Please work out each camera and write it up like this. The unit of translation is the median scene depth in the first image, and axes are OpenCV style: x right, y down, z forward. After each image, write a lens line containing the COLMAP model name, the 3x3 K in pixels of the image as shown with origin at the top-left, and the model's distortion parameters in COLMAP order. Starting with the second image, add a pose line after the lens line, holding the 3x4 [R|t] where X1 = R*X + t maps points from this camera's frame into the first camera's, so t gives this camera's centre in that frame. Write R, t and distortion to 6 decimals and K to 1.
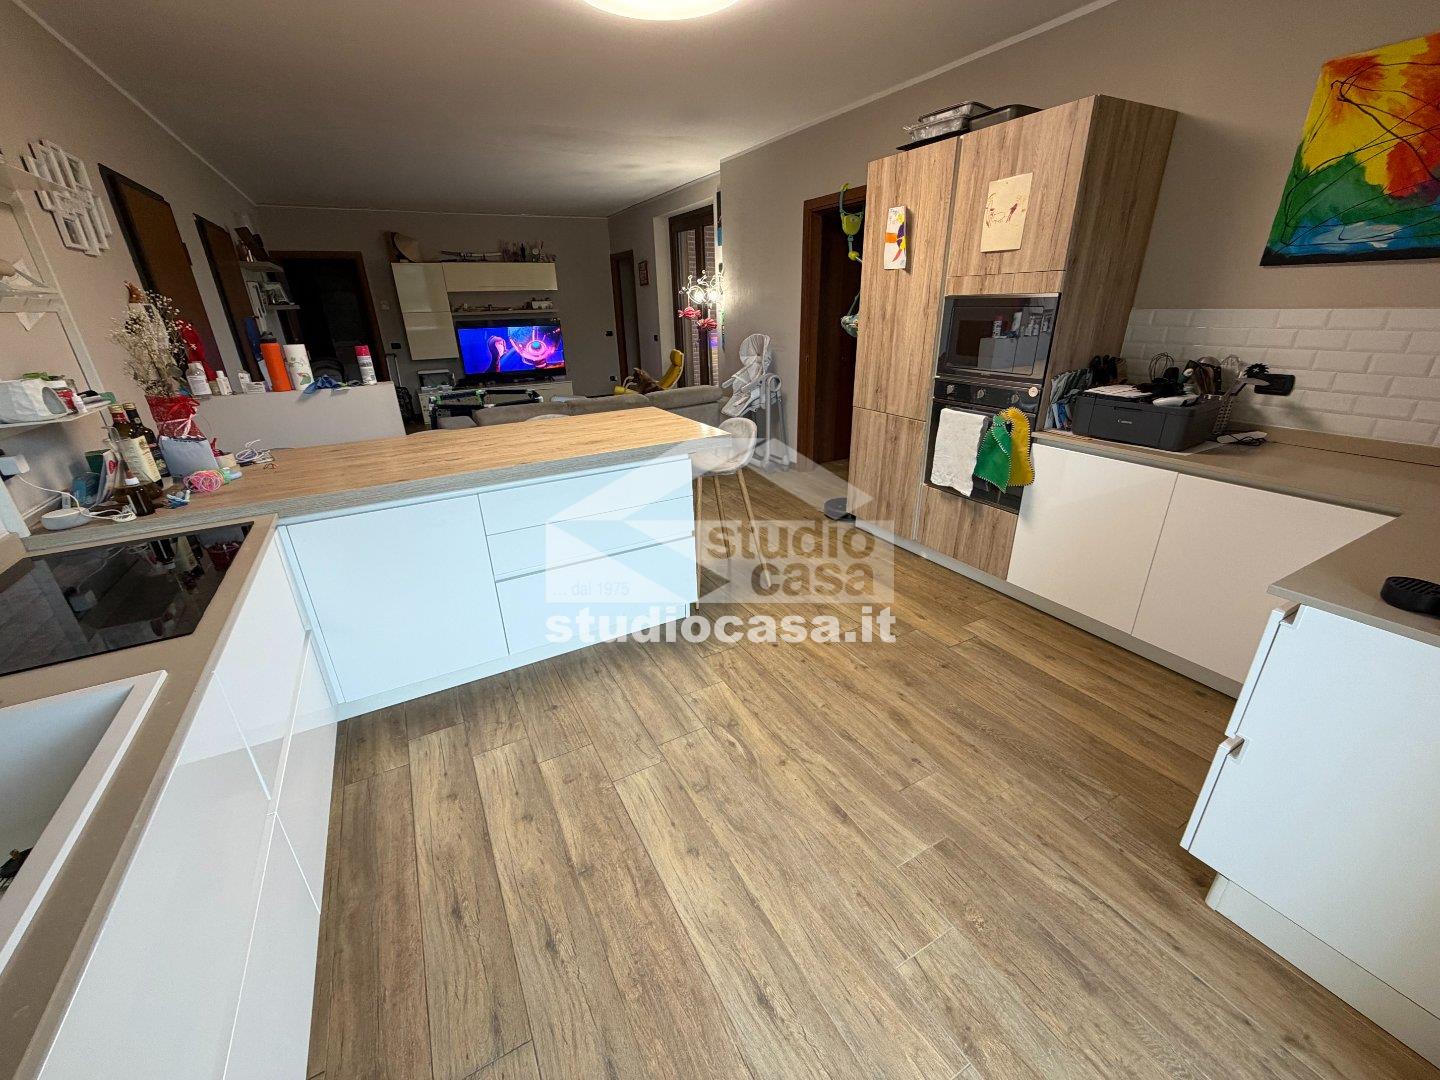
lens RADIAL K [[572.6, 0, 712.6], [0, 572.6, 539.8], [0, 0, 1]] dist [0.002561, -0.000513]
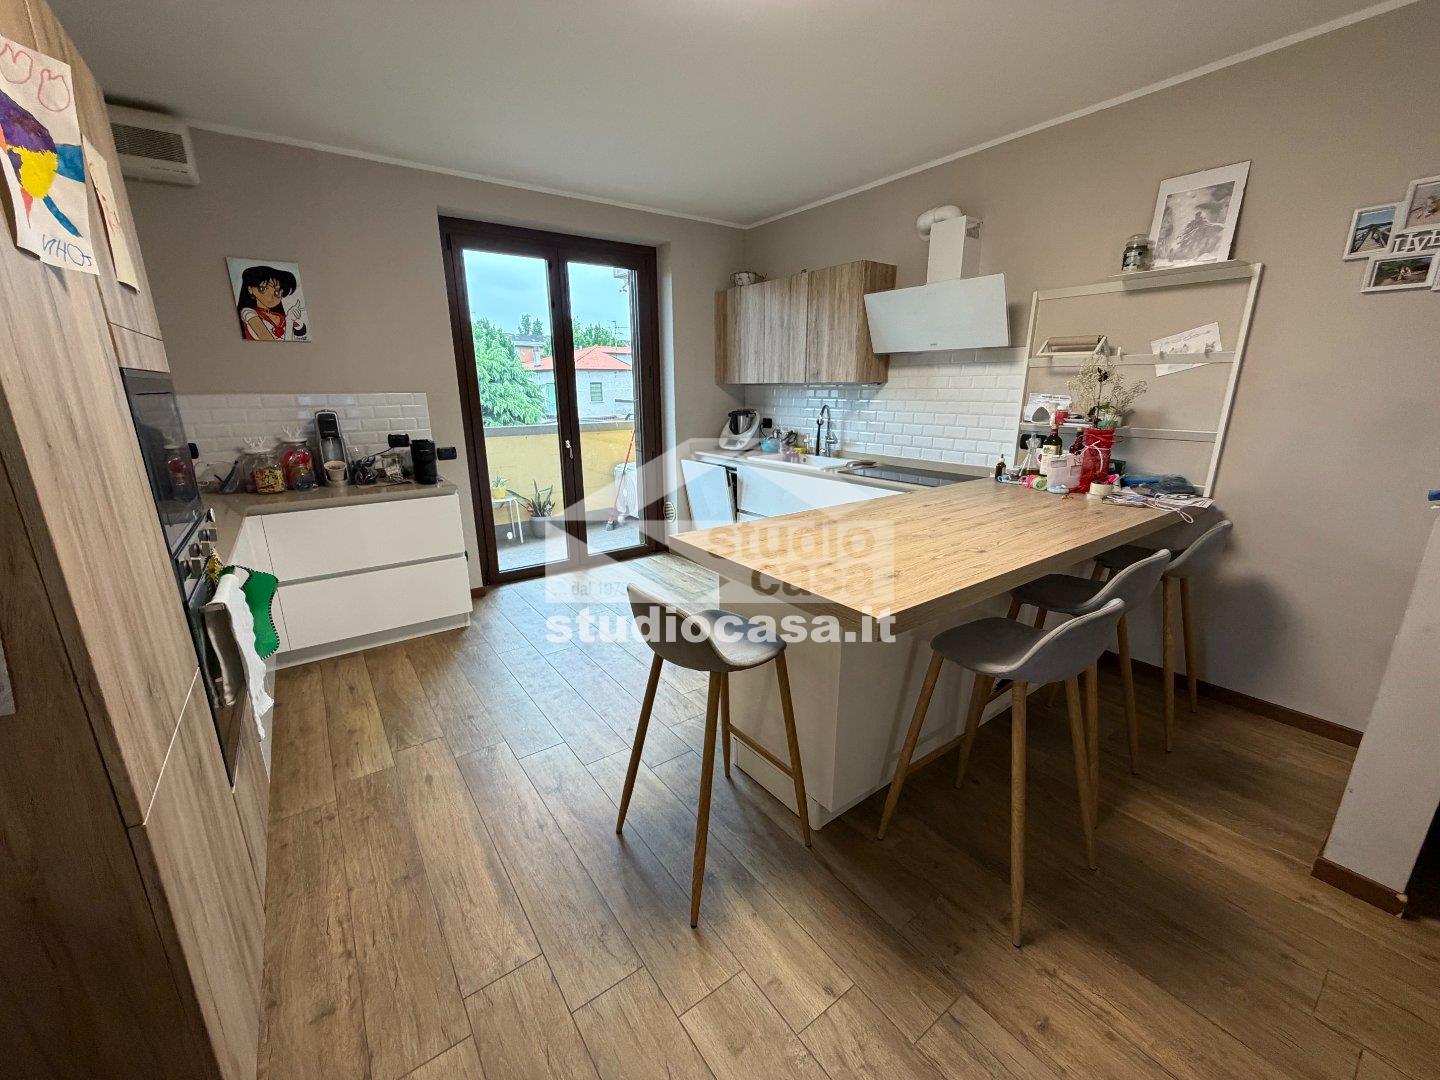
lens RADIAL K [[572.6, 0, 710.7], [0, 572.6, 540.4], [0, 0, 1]] dist [0.002561, -0.000513]
pose [[-0.991623, 0.070059, -0.108519, 0.074586], [-0.012222, 0.785470, 0.618779, -0.791855], [0.128589, 0.614921, -0.778034, 1.950451]]
